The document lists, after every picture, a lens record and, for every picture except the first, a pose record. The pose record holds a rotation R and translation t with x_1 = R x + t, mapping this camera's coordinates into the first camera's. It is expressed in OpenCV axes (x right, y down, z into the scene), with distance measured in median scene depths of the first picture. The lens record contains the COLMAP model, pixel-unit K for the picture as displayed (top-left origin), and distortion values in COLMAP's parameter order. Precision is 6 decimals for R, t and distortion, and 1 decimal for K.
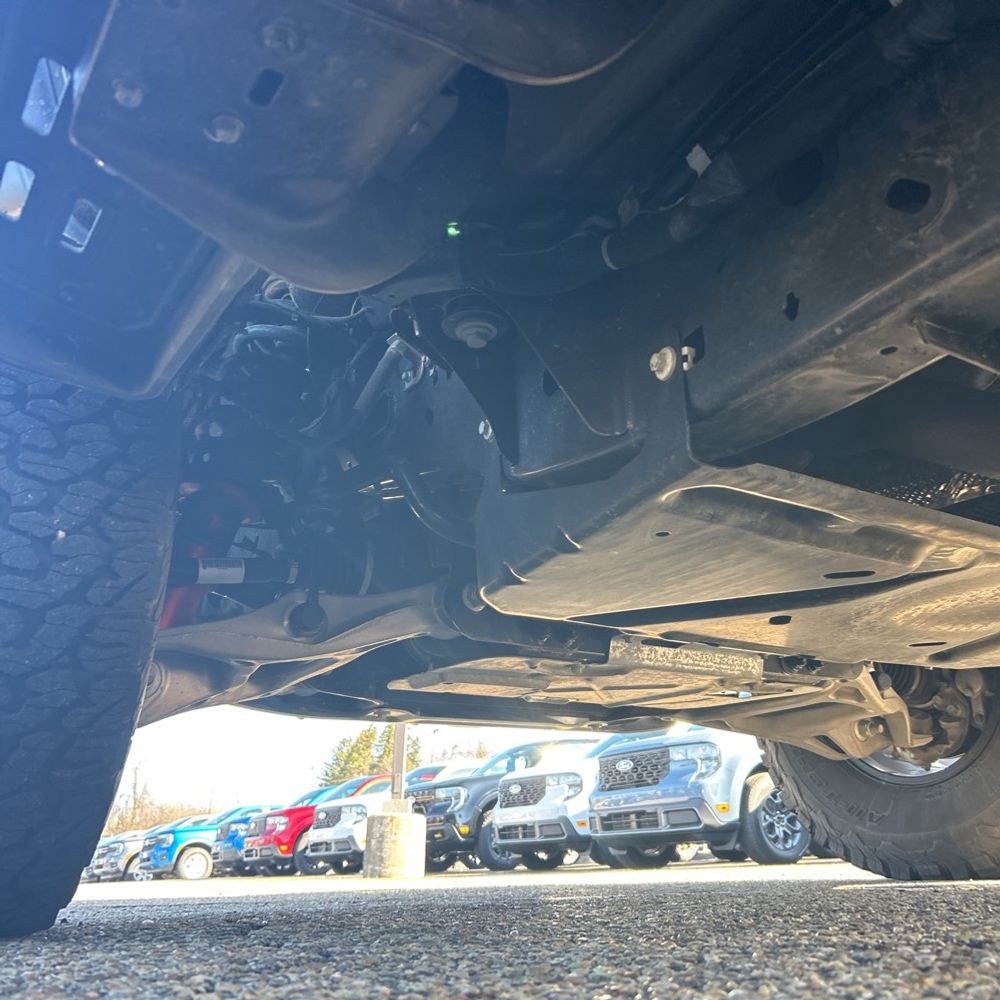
lens RADIAL K [[977.6, 0, 500.0], [0, 977.6, 500.0], [0, 0, 1]] dist [0.027724, -0.046206]
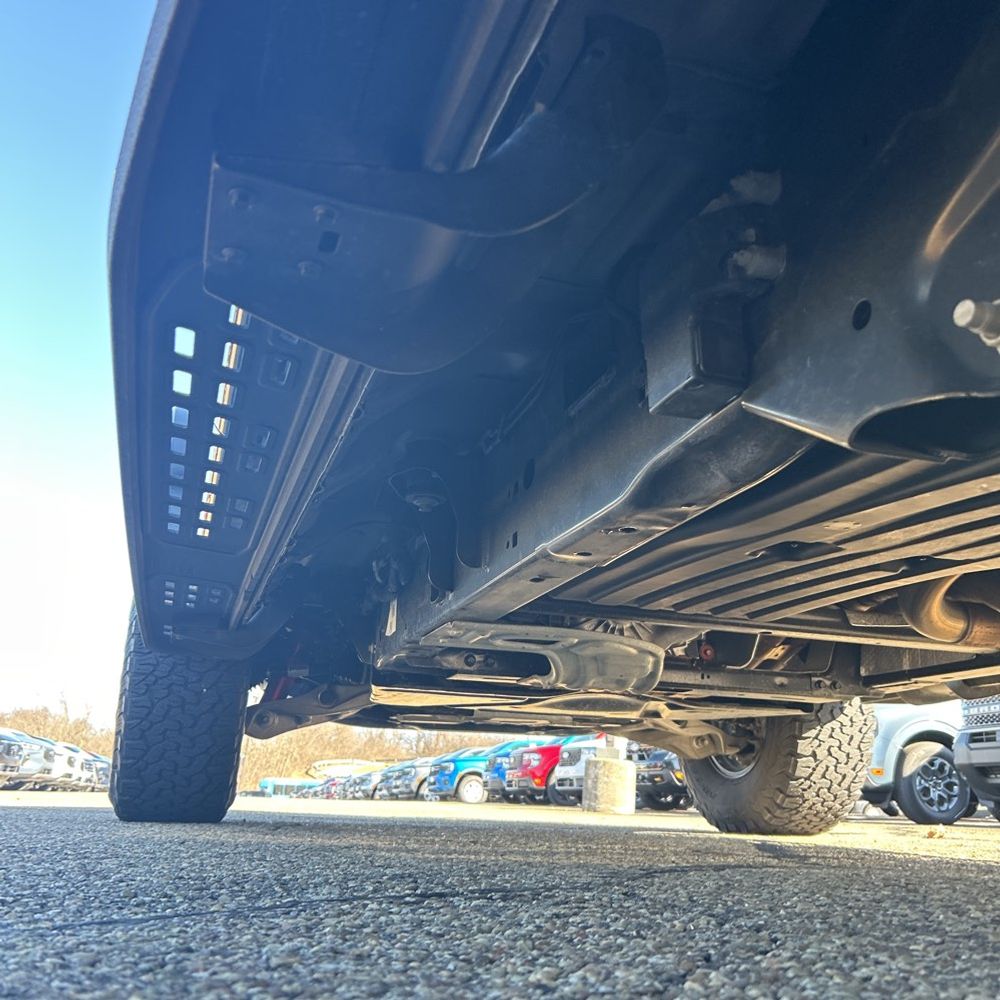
lens RADIAL K [[977.6, 0, 500.0], [0, 977.6, 500.0], [0, 0, 1]] dist [0.027724, -0.046206]
pose [[0.959556, -0.023083, -0.280572, 0.063087], [0.039866, 0.997731, 0.054255, -0.033201], [0.278682, -0.063246, 0.958298, -0.078545]]
